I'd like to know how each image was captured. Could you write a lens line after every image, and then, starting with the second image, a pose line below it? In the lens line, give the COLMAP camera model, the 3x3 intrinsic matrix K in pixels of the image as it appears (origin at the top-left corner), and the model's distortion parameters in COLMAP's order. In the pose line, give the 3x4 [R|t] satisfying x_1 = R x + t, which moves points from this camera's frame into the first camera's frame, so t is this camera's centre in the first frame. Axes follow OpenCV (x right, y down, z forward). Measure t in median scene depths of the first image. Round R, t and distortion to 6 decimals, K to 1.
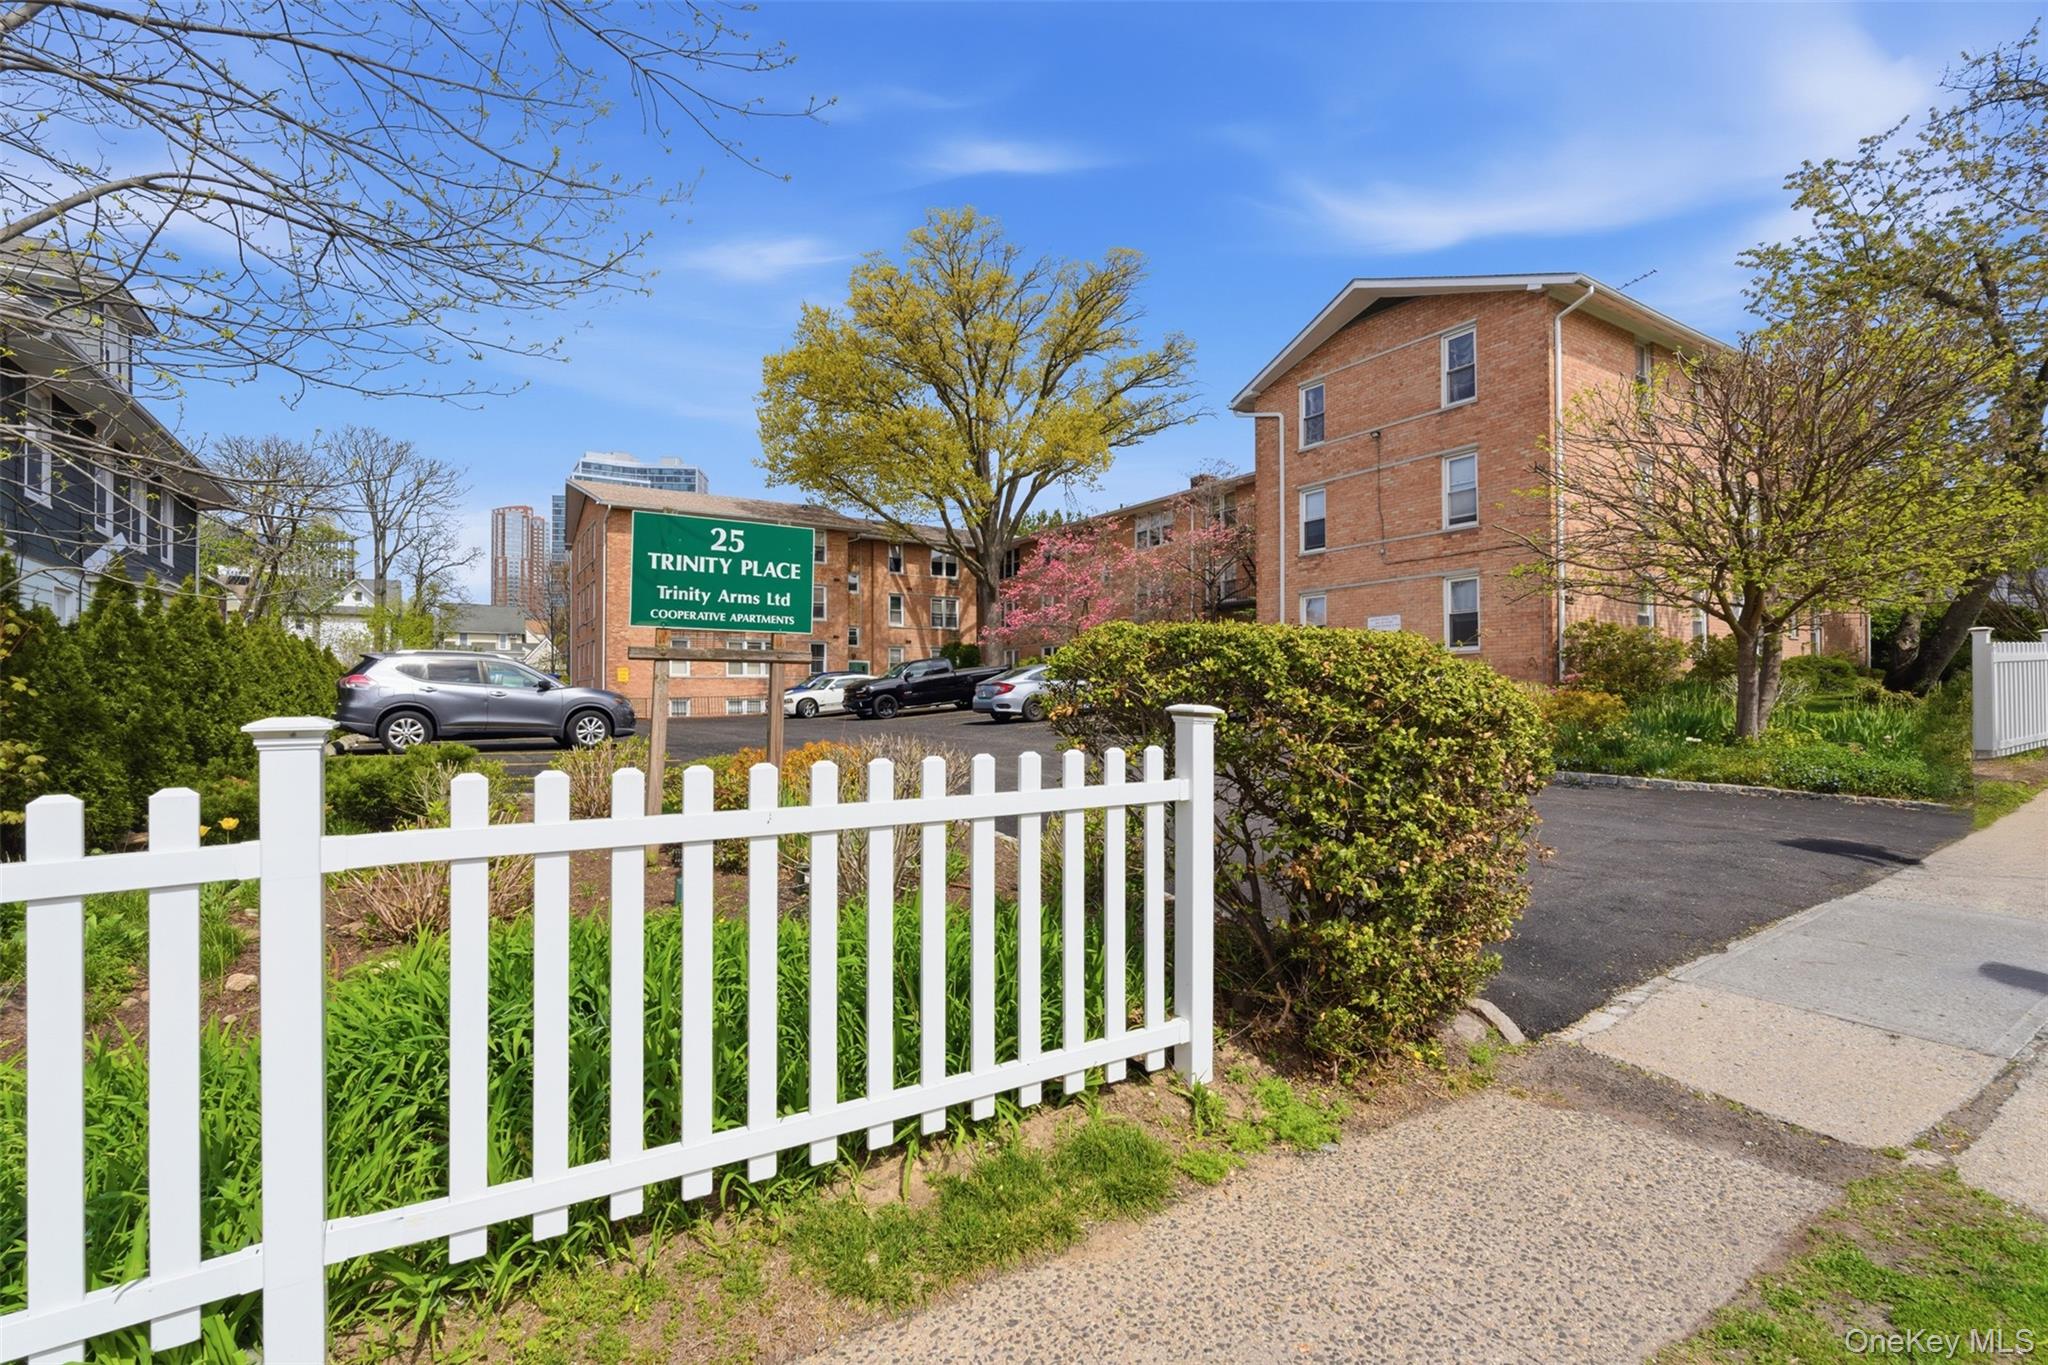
lens RADIAL K [[923.2, 0, 1020.6], [0, 923.2, 676.6], [0, 0, 1]] dist [-0.006339, 0.000540]
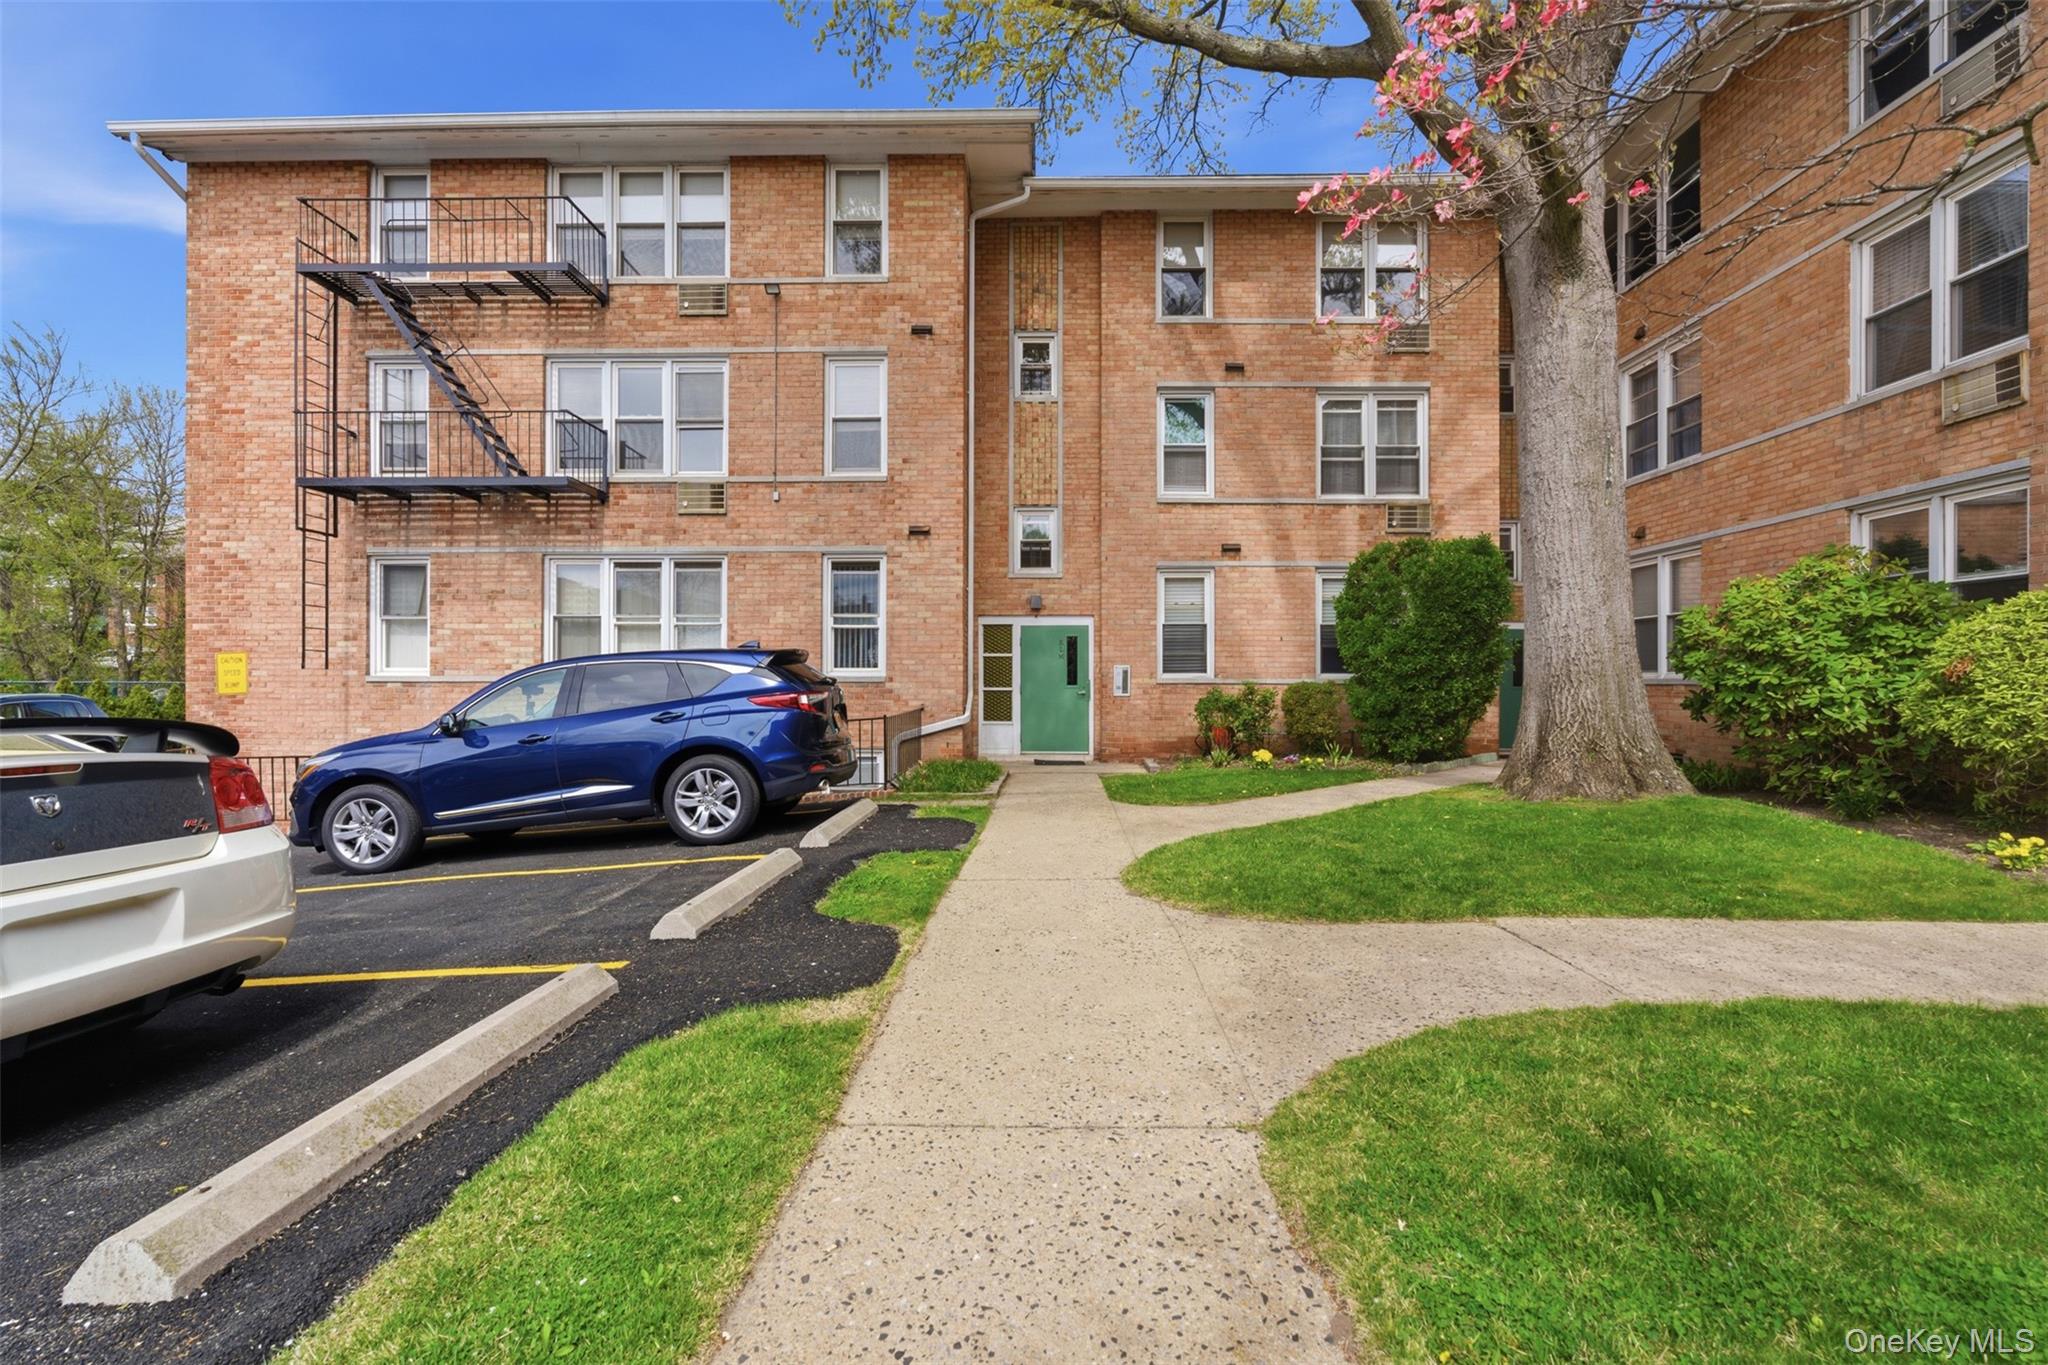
lens RADIAL K [[923.2, 0, 1020.6], [0, 923.2, 676.6], [0, 0, 1]] dist [-0.006339, 0.000540]
pose [[0.825830, -0.008255, -0.563859, -0.012232], [0.006983, 0.999966, -0.004413, 0.003828], [0.563876, -0.000293, 0.825860, 0.716108]]
